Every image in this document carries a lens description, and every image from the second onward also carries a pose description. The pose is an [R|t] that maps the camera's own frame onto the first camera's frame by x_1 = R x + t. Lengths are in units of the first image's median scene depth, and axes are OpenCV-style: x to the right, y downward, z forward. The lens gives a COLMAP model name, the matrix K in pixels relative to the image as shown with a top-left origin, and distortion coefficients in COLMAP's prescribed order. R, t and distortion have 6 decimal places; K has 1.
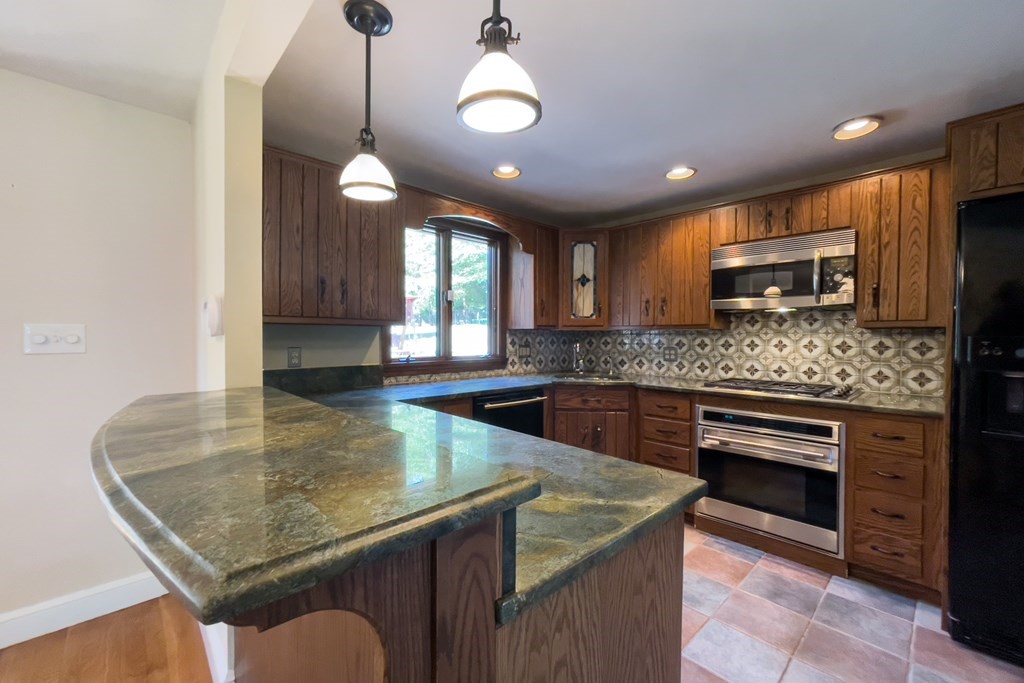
lens RADIAL K [[421.5, 0, 506.8], [0, 421.5, 336.6], [0, 0, 1]] dist [-0.026811, 0.012606]
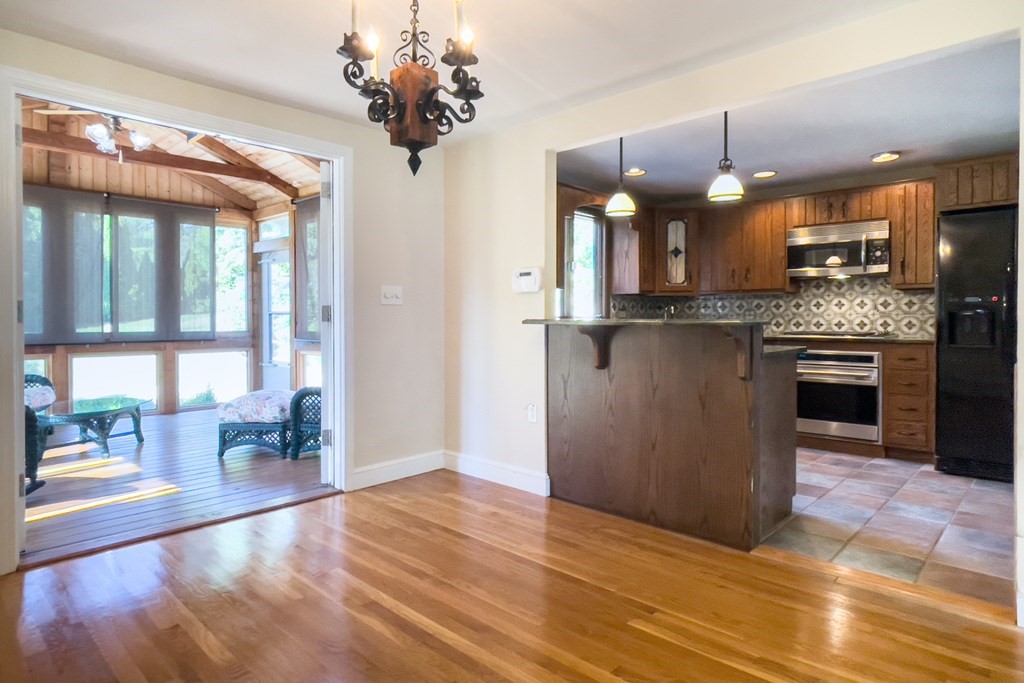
lens RADIAL K [[584.5, 0, 512.0], [0, 584.5, 313.6], [0, 0, 1]] dist [-0.003012, -0.000843]
pose [[0.998104, -0.005543, 0.061296, -0.484315], [0.005923, 0.999964, -0.006030, 0.056506], [-0.061260, 0.006382, 0.998101, -0.767790]]
